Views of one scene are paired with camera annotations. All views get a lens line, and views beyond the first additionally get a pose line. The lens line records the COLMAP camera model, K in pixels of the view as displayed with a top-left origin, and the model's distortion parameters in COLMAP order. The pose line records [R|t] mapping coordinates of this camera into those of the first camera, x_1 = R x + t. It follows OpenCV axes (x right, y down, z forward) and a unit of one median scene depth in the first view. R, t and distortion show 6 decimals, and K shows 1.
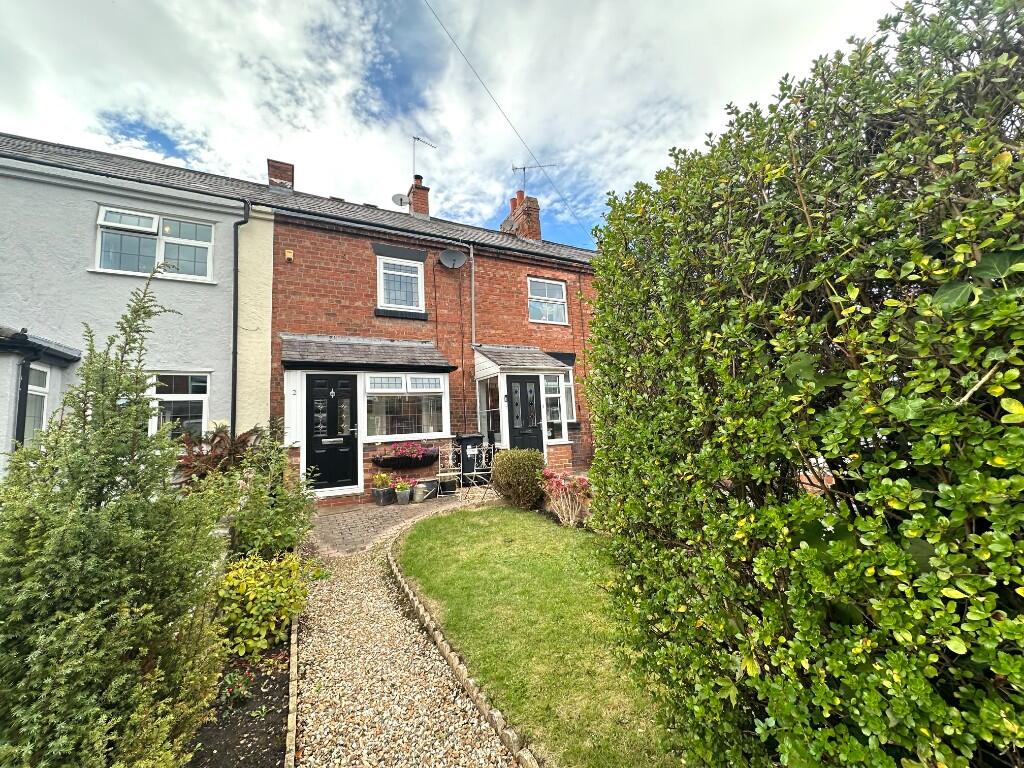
lens RADIAL K [[407.9, 0, 512.3], [0, 407.9, 381.5], [0, 0, 1]] dist [-0.003861, 0.000528]
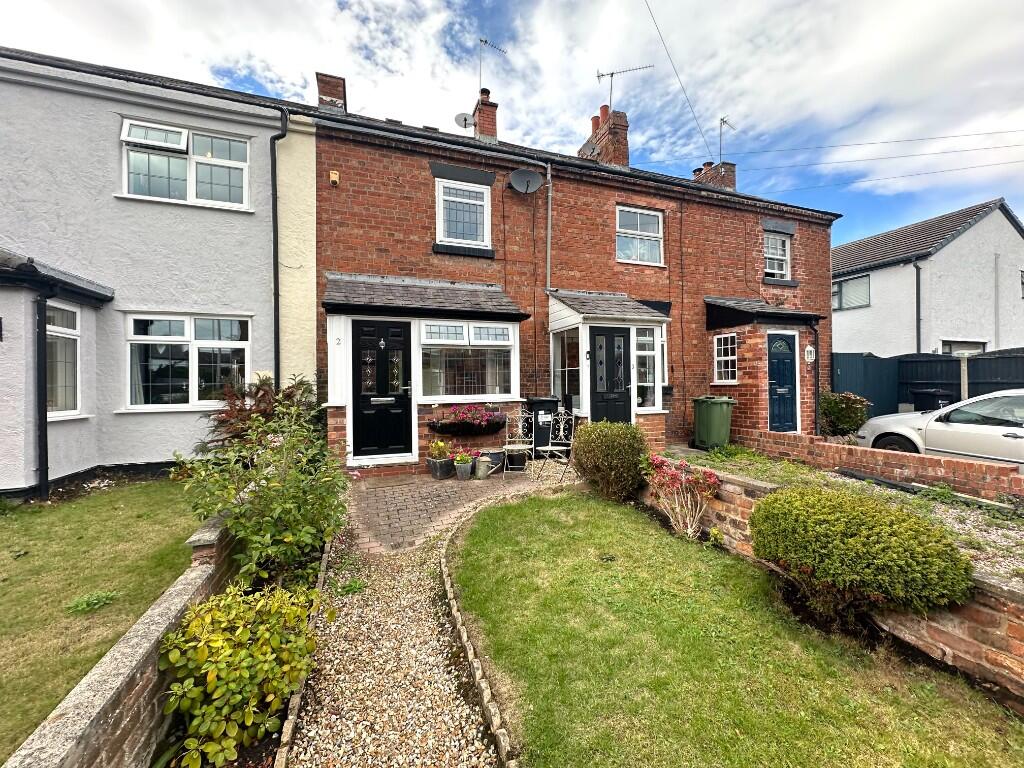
lens RADIAL K [[407.9, 0, 512.9], [0, 407.9, 382.2], [0, 0, 1]] dist [-0.003861, 0.000528]
pose [[0.988543, 0.037170, -0.146288, -0.050640], [-0.020859, 0.993546, 0.111491, 0.008584], [0.149488, -0.107163, 0.982939, 0.206518]]
